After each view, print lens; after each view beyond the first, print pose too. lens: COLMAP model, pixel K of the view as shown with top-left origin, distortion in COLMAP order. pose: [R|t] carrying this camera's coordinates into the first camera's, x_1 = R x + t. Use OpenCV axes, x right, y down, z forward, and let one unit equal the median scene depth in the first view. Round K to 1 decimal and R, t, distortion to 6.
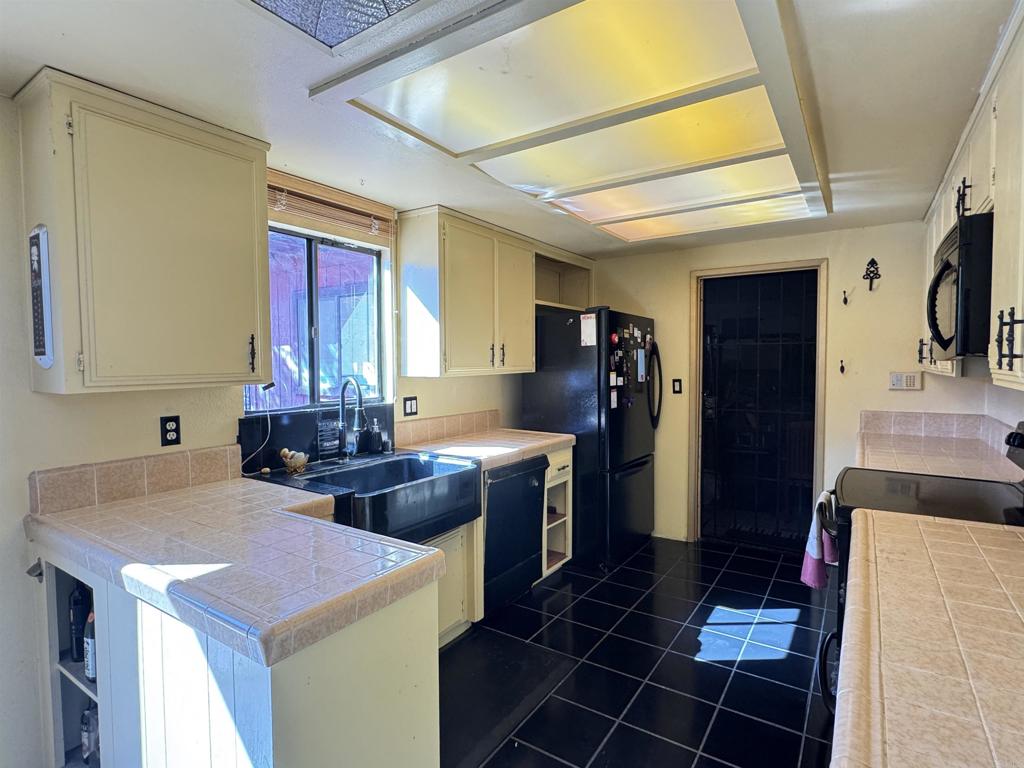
lens RADIAL K [[528.1, 0, 512.0], [0, 528.1, 384.0], [0, 0, 1]] dist [-0.000282, -0.000170]
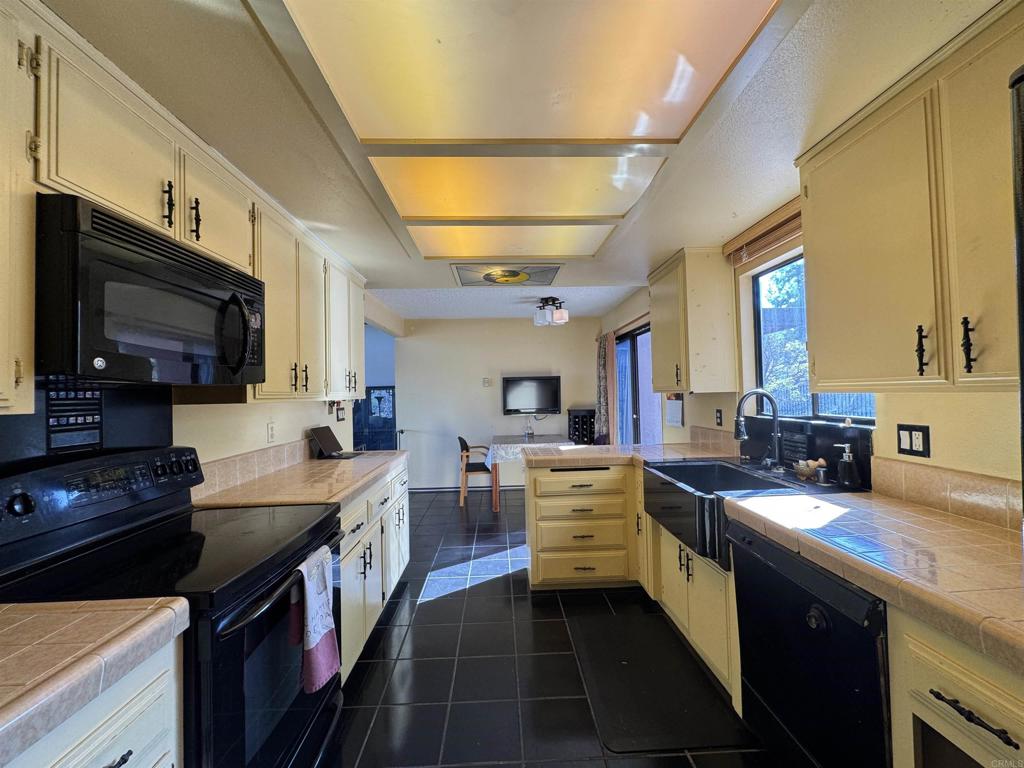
lens RADIAL K [[414.5, 0, 512.0], [0, 414.5, 384.0], [0, 0, 1]] dist [-0.019336, -0.000007]
pose [[-0.813882, 0.014721, -0.580844, 0.625629], [0.003591, 0.999787, 0.020306, -0.047495], [0.581020, 0.014441, -0.813762, 1.483208]]
